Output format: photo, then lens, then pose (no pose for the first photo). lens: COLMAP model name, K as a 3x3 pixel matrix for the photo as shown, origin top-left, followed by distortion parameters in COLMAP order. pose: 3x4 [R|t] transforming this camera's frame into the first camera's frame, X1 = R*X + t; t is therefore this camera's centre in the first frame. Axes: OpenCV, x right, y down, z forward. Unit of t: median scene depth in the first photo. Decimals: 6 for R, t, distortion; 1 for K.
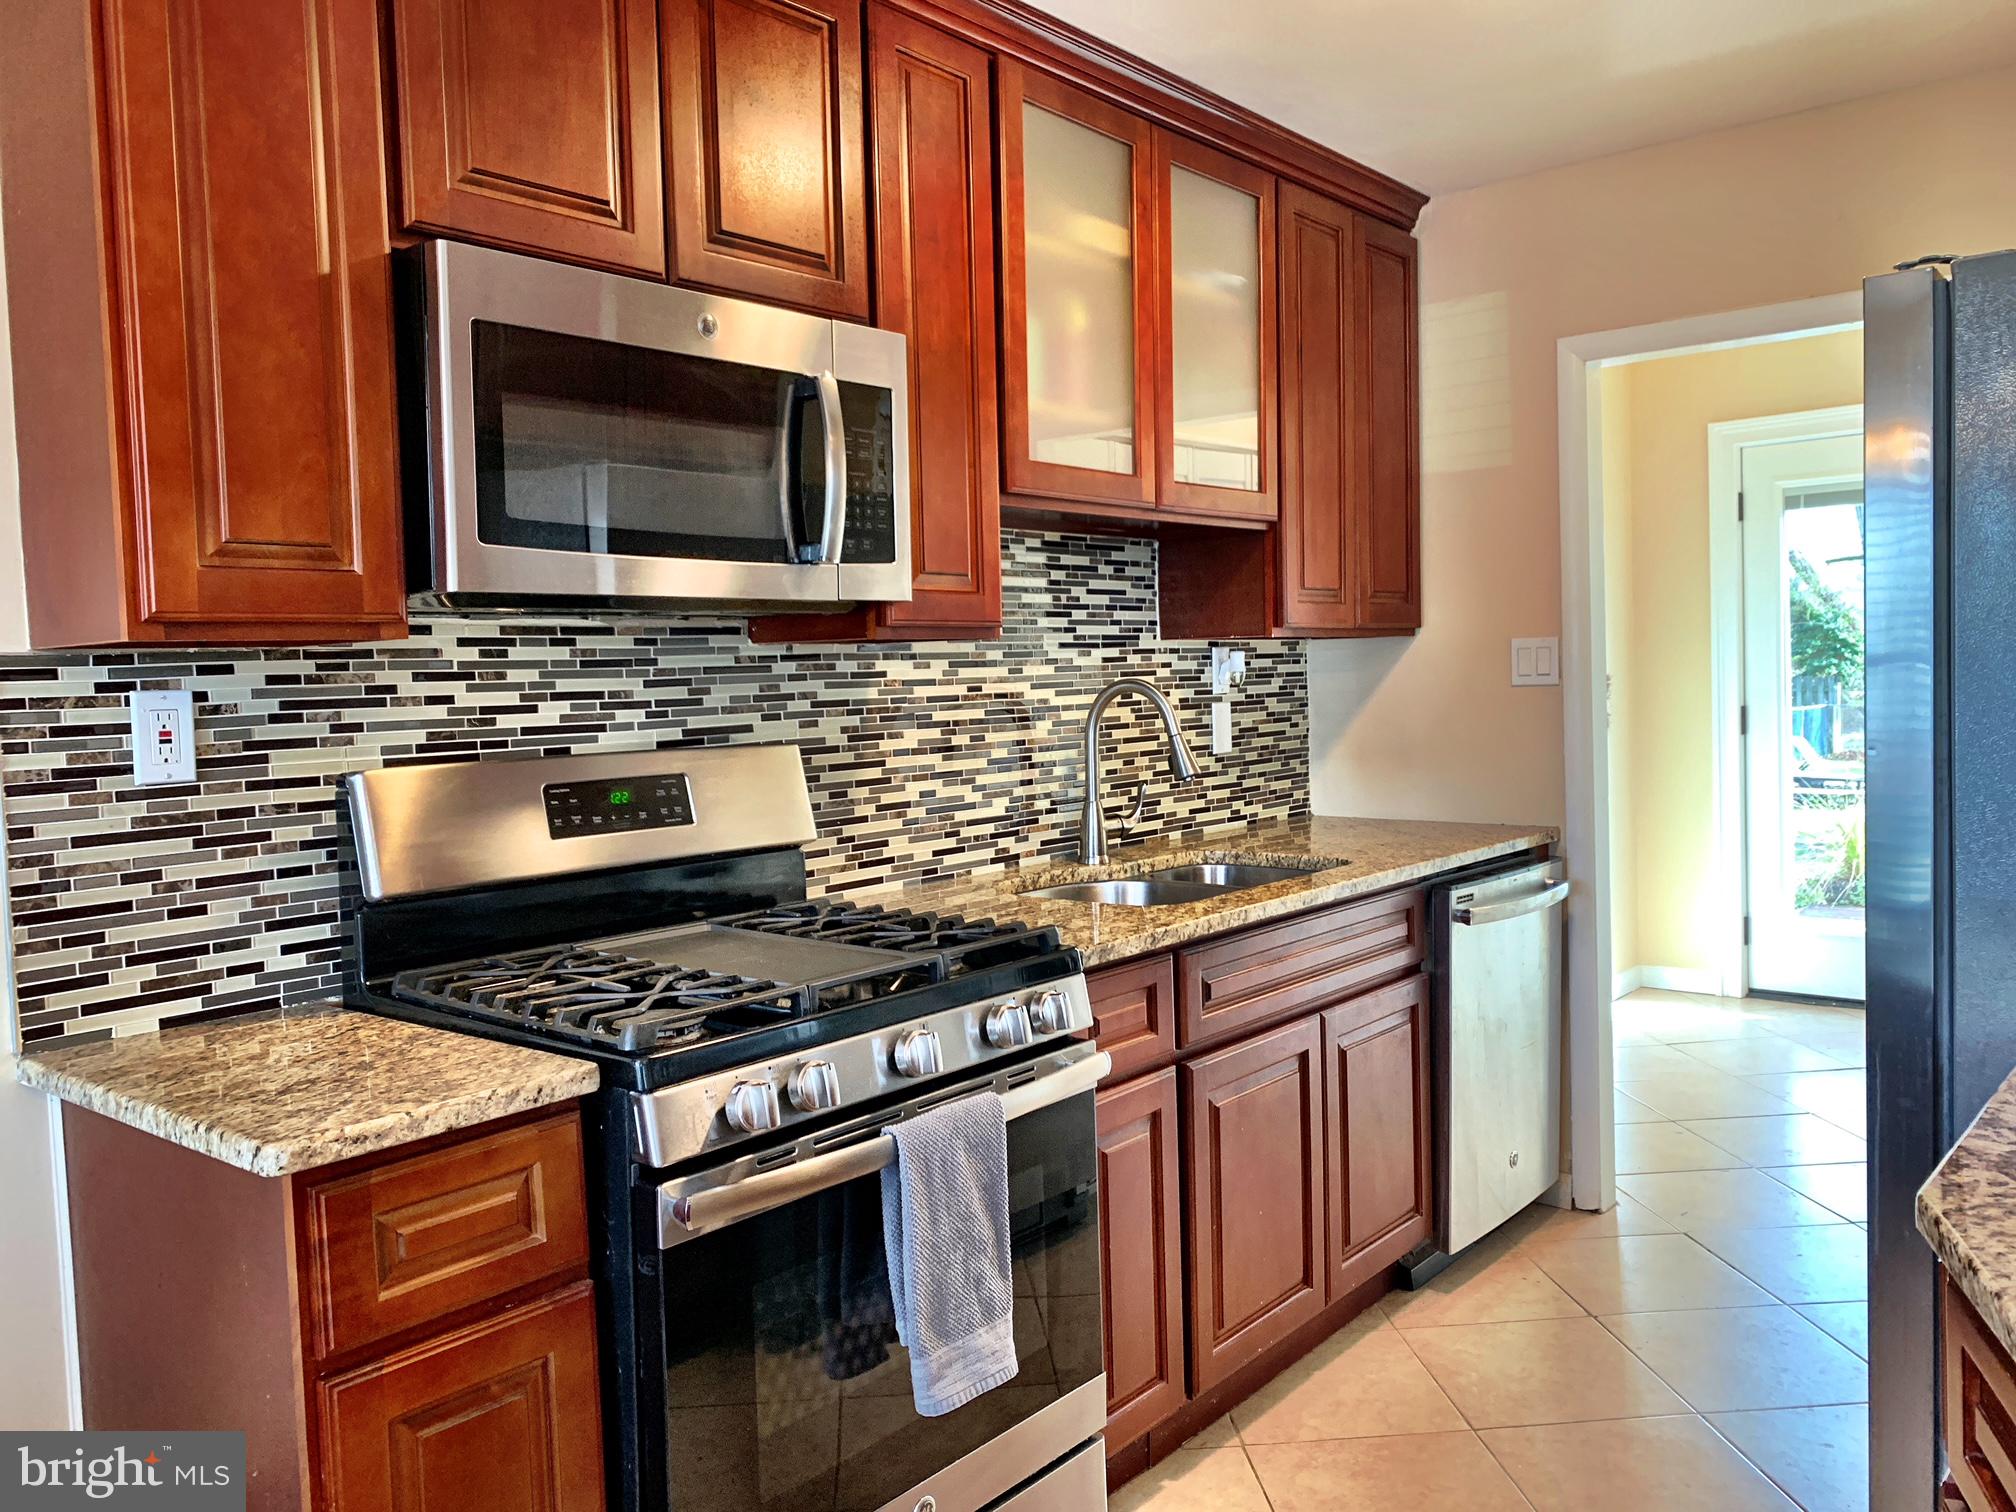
lens RADIAL K [[1532.7, 0, 1008.2], [0, 1532.7, 739.0], [0, 0, 1]] dist [0.082221, -0.112213]
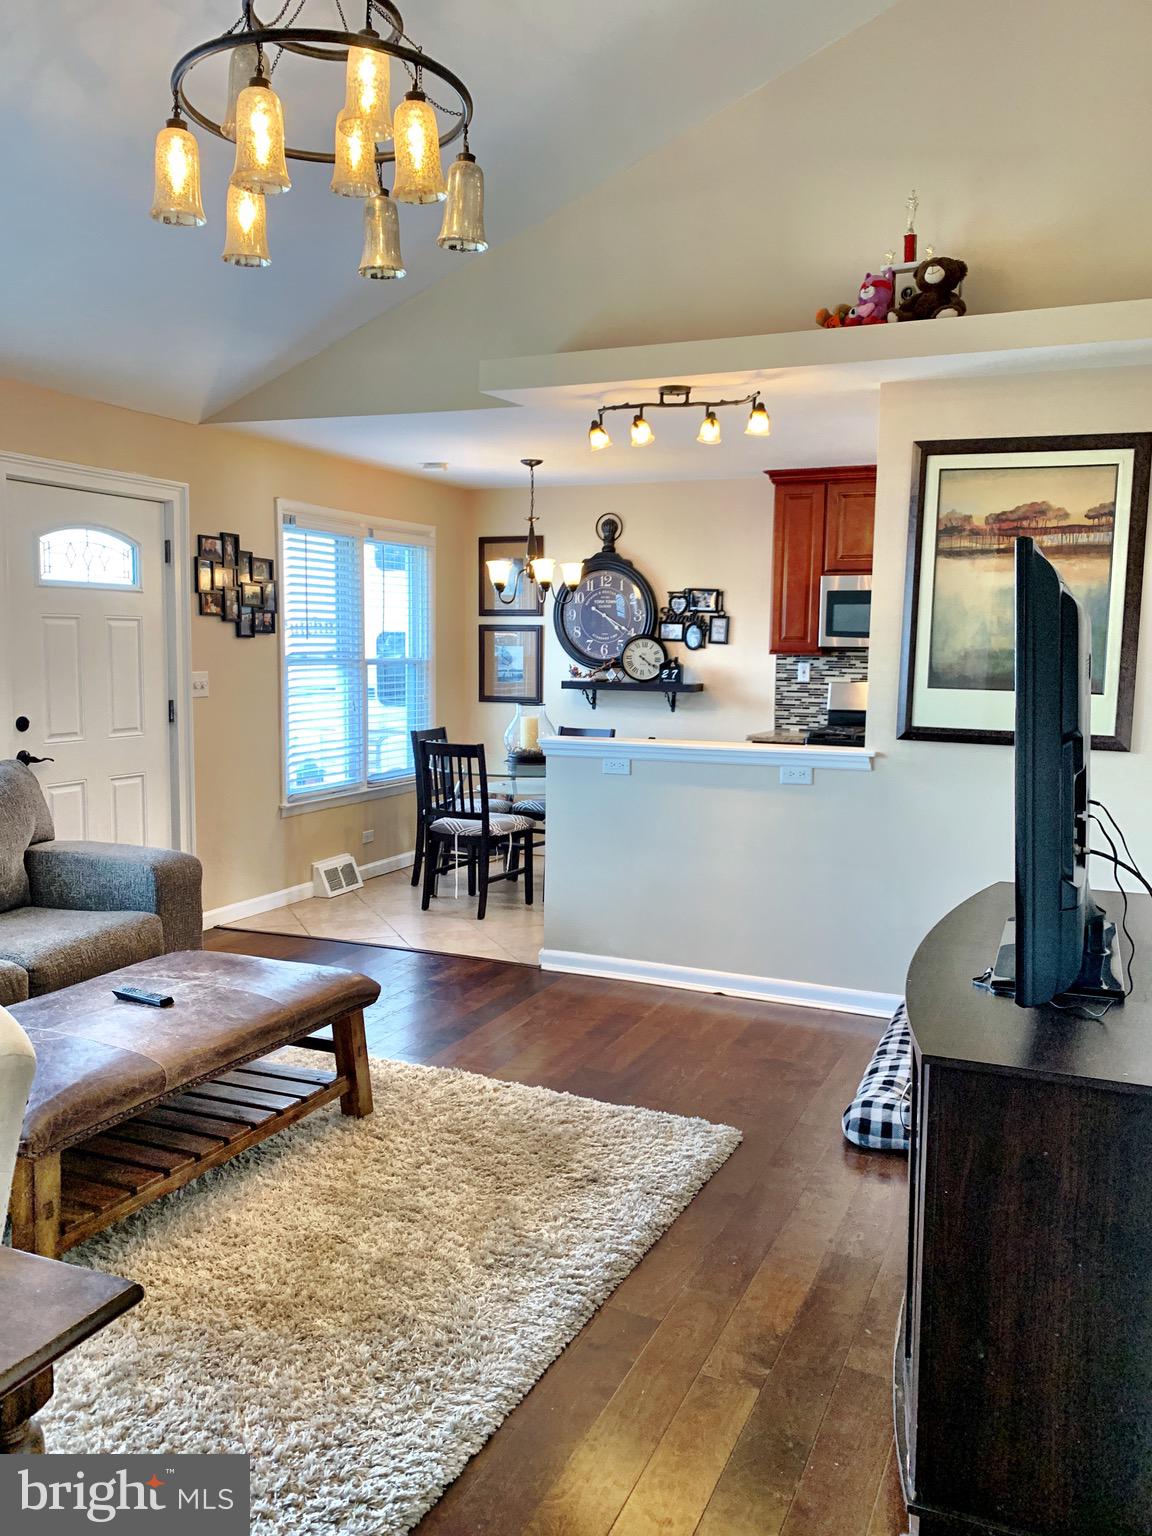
lens RADIAL K [[1204.8, 0, 576.2], [0, 1204.8, 748.9], [0, 0, 1]] dist [0.123138, -0.330044]
pose [[0.280766, 0.120079, -0.952235, 1.964873], [-0.065145, 0.992239, 0.105916, -0.079975], [0.957563, 0.032296, 0.286410, -0.525754]]
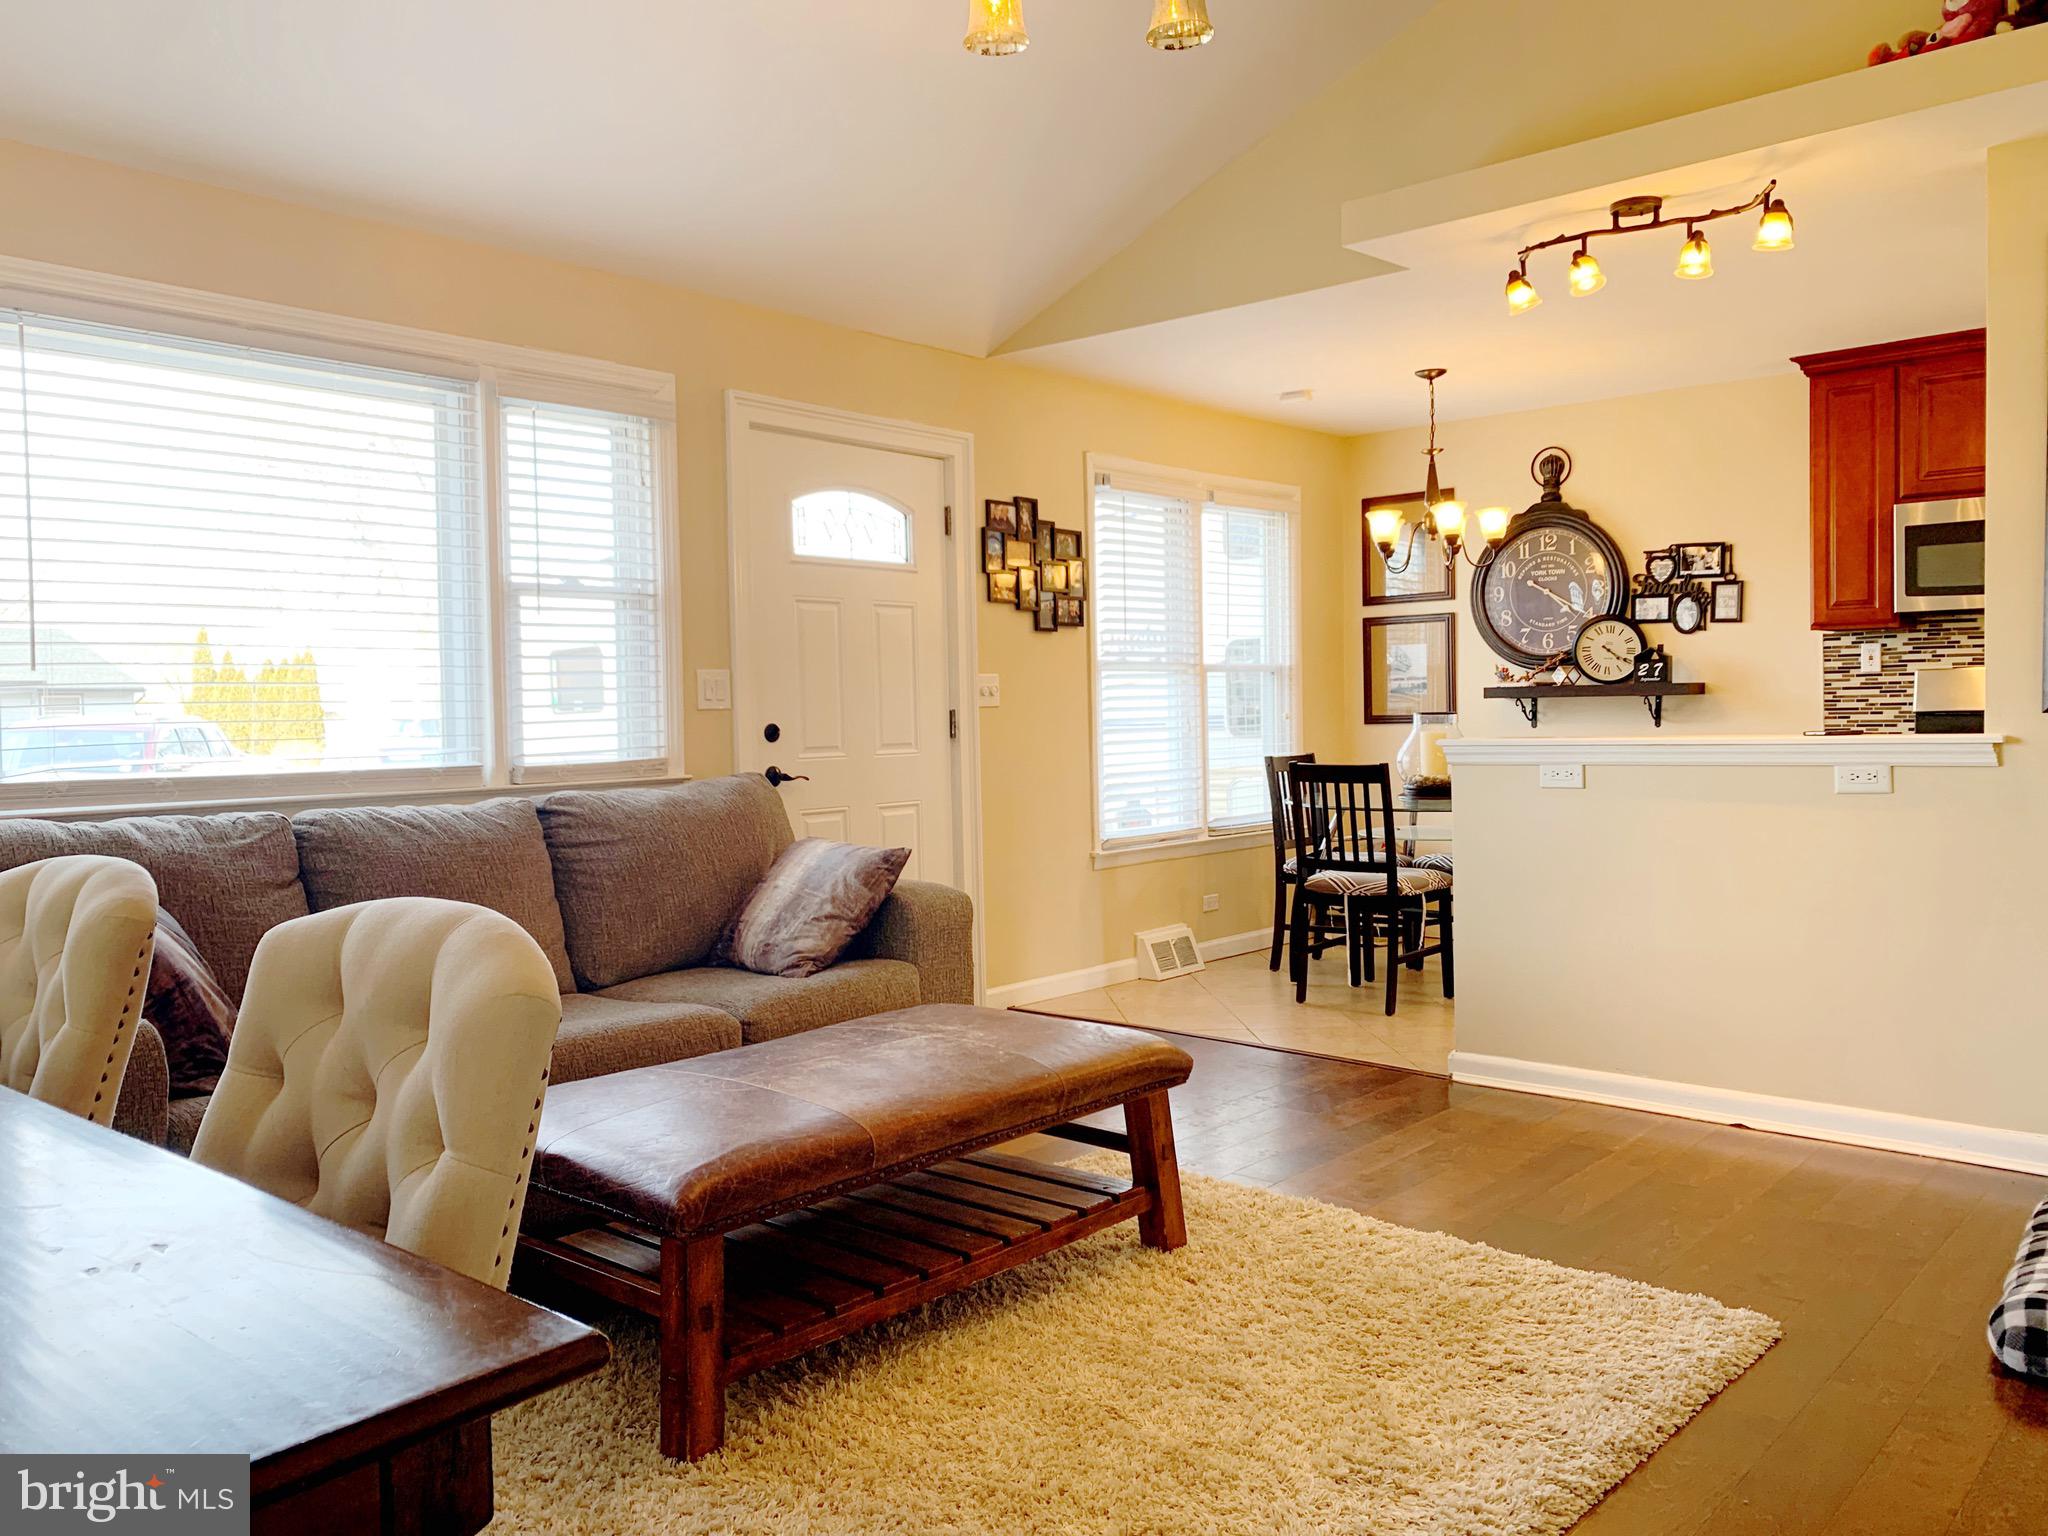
lens RADIAL K [[1564.8, 0, 1018.7], [0, 1564.8, 745.9], [0, 0, 1]] dist [0.015635, -0.011668]
pose [[-0.026349, 0.059475, -0.997882, 1.847232], [-0.025151, 0.997873, 0.060139, 0.019779], [0.999336, 0.026682, -0.024797, -0.456404]]
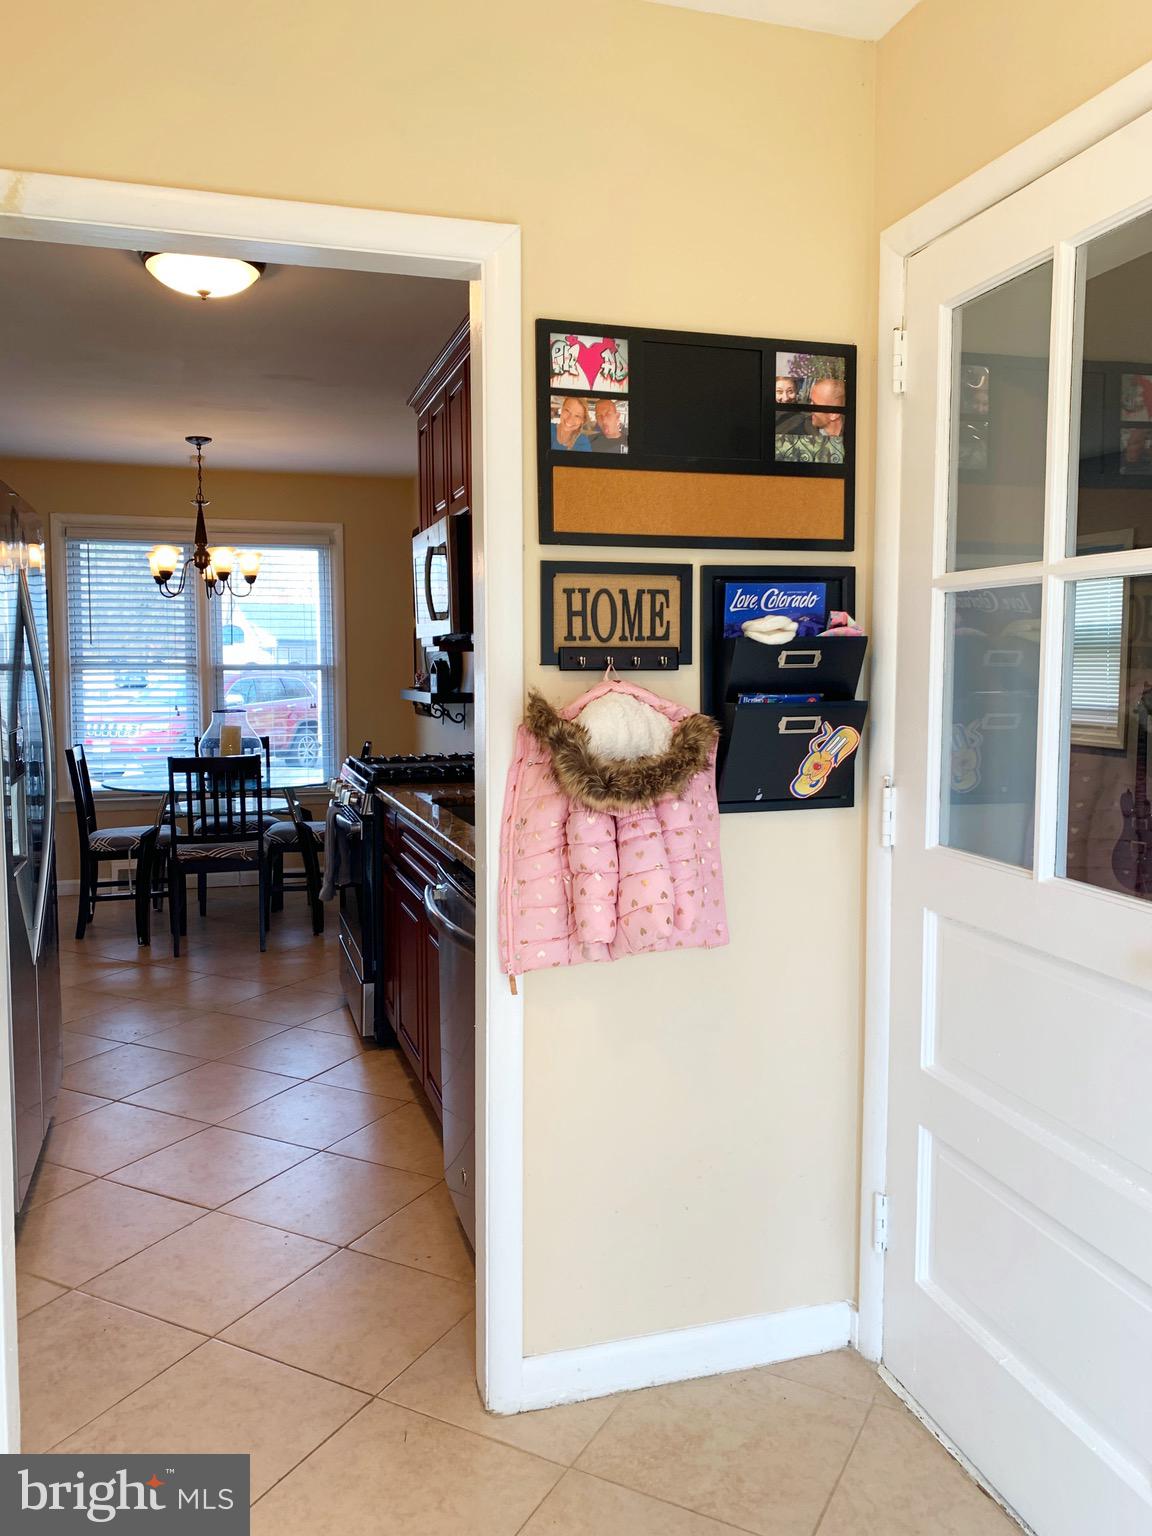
lens RADIAL K [[1188.5, 0, 578.1], [0, 1188.5, 760.4], [0, 0, 1]] dist [0.126524, -0.312429]
pose [[-0.545183, 0.097406, -0.832639, 1.084025], [-0.022770, 0.991140, 0.130858, -0.114204], [0.838008, 0.090300, -0.538134, 1.753295]]
